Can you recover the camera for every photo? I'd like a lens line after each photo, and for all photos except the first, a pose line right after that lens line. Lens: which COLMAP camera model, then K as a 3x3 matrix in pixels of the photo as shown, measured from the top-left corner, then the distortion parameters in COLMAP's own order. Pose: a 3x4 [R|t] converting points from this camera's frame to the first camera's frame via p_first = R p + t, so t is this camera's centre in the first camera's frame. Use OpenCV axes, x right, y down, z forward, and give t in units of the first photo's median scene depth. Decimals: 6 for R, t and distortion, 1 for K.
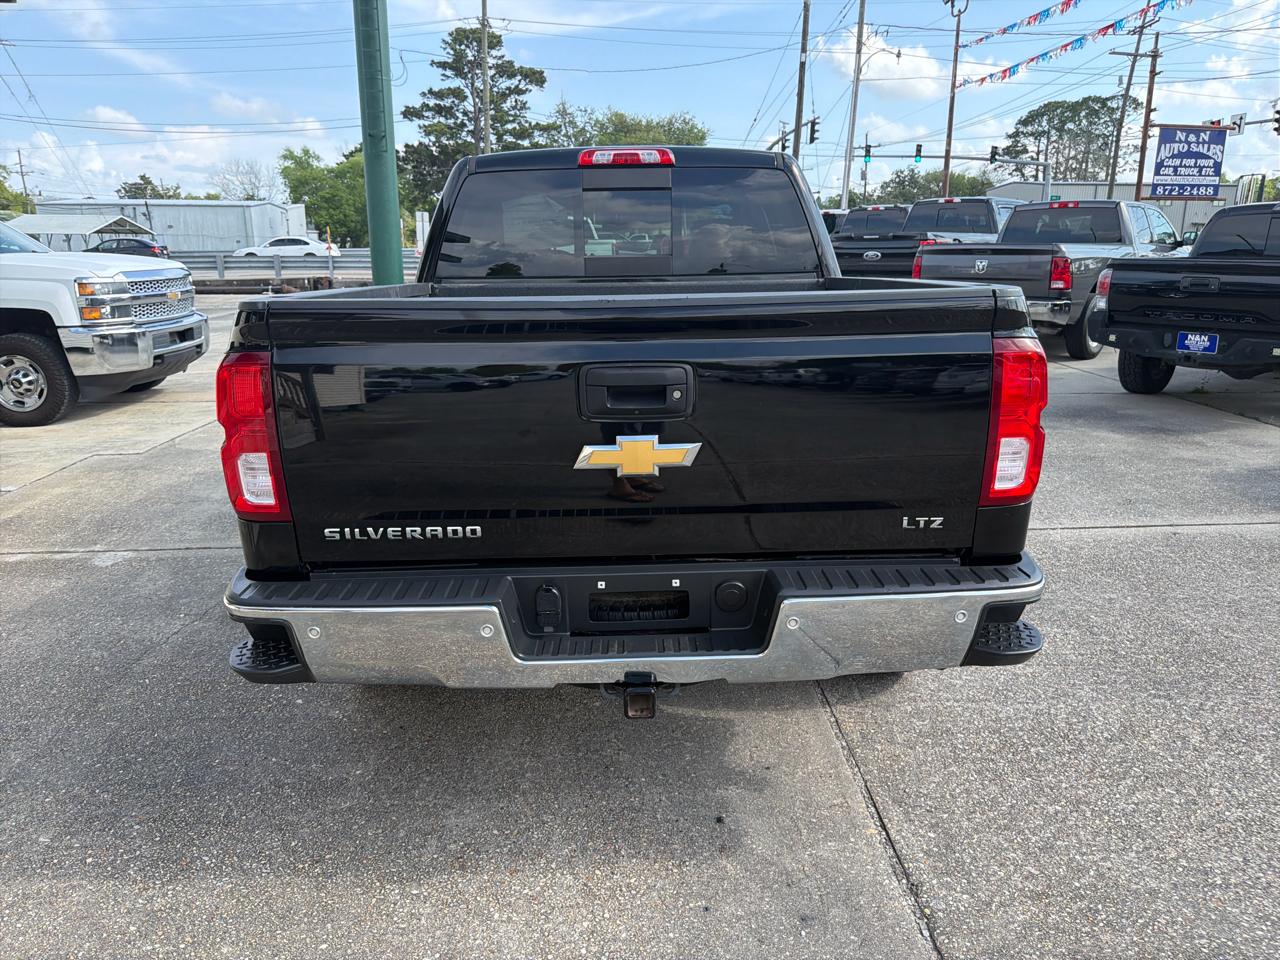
lens RADIAL K [[910.0, 0, 634.6], [0, 910.0, 475.5], [0, 0, 1]] dist [0.034089, -0.069185]
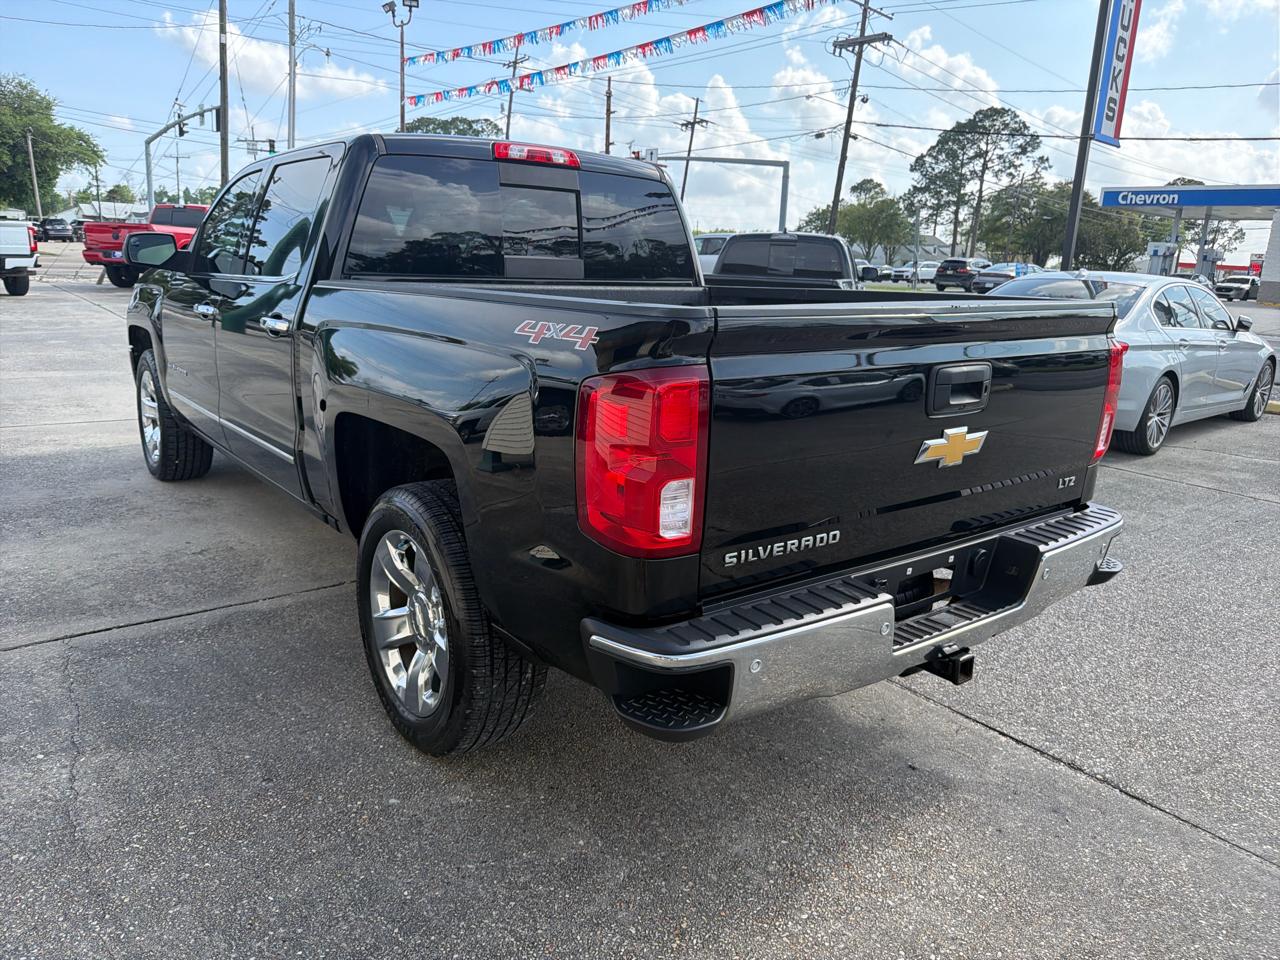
lens RADIAL K [[919.0, 0, 656.3], [0, 919.0, 456.7], [0, 0, 1]] dist [-0.003718, -0.003417]
pose [[0.799605, -0.085929, 0.594347, -0.924491], [0.099679, 0.994972, 0.009746, -0.054976], [-0.592196, 0.051451, 0.804150, 0.294112]]
